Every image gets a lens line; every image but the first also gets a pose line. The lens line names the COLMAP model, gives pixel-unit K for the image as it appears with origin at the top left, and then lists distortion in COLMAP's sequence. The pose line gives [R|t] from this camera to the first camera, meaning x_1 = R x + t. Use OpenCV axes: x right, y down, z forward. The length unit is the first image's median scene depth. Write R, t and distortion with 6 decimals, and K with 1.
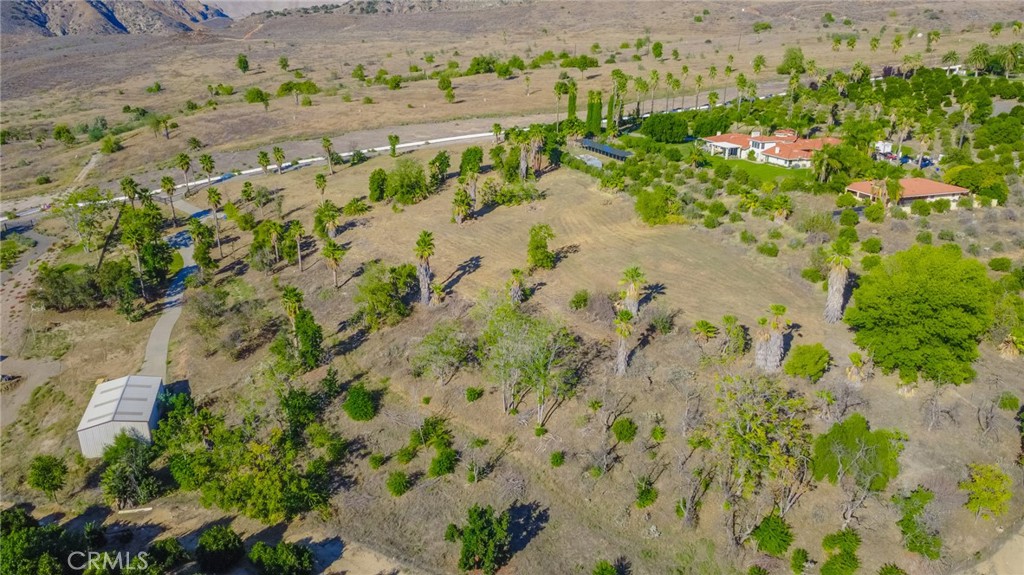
lens RADIAL K [[742.7, 0, 514.2], [0, 742.7, 293.1], [0, 0, 1]] dist [-0.005701, -0.003834]
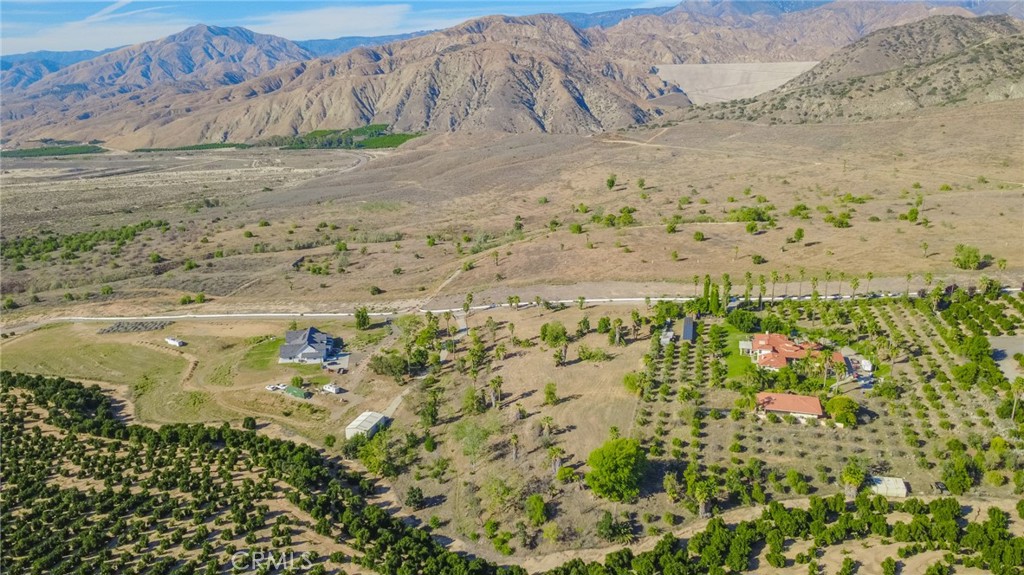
lens RADIAL K [[742.7, 0, 514.2], [0, 742.7, 293.1], [0, 0, 1]] dist [-0.005701, -0.003834]
pose [[0.827018, 0.145262, -0.543085, 0.752330], [-0.179812, 0.983643, -0.010720, -0.217717], [0.532644, 0.106519, 0.839610, -0.574775]]
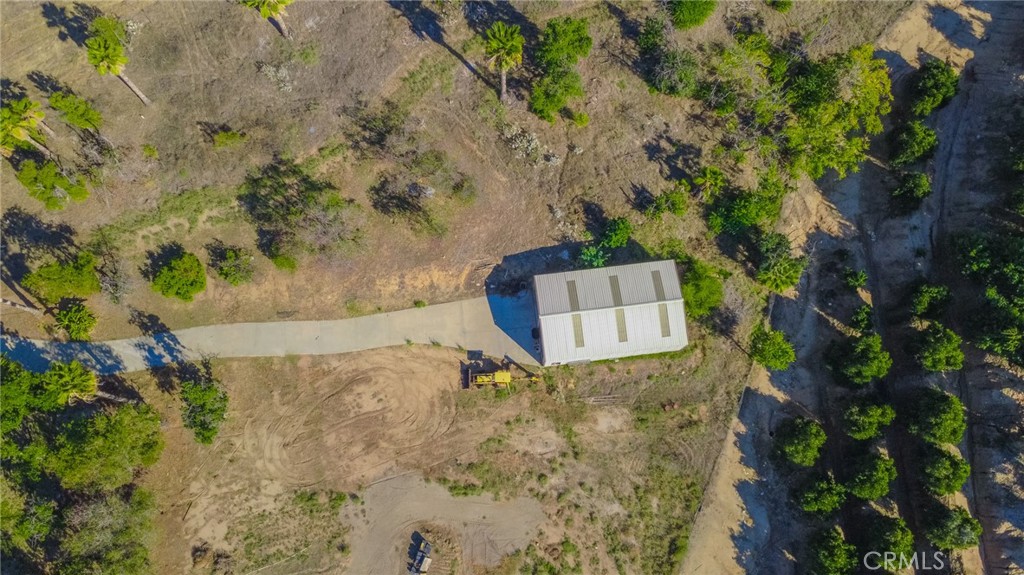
lens RADIAL K [[742.7, 0, 514.2], [0, 742.7, 293.1], [0, 0, 1]] dist [-0.005701, -0.003834]
pose [[0.180707, -0.952885, 0.243630, -0.417939], [0.332021, 0.292269, 0.896850, -0.312189], [-0.925801, -0.081177, 0.369193, 0.488366]]
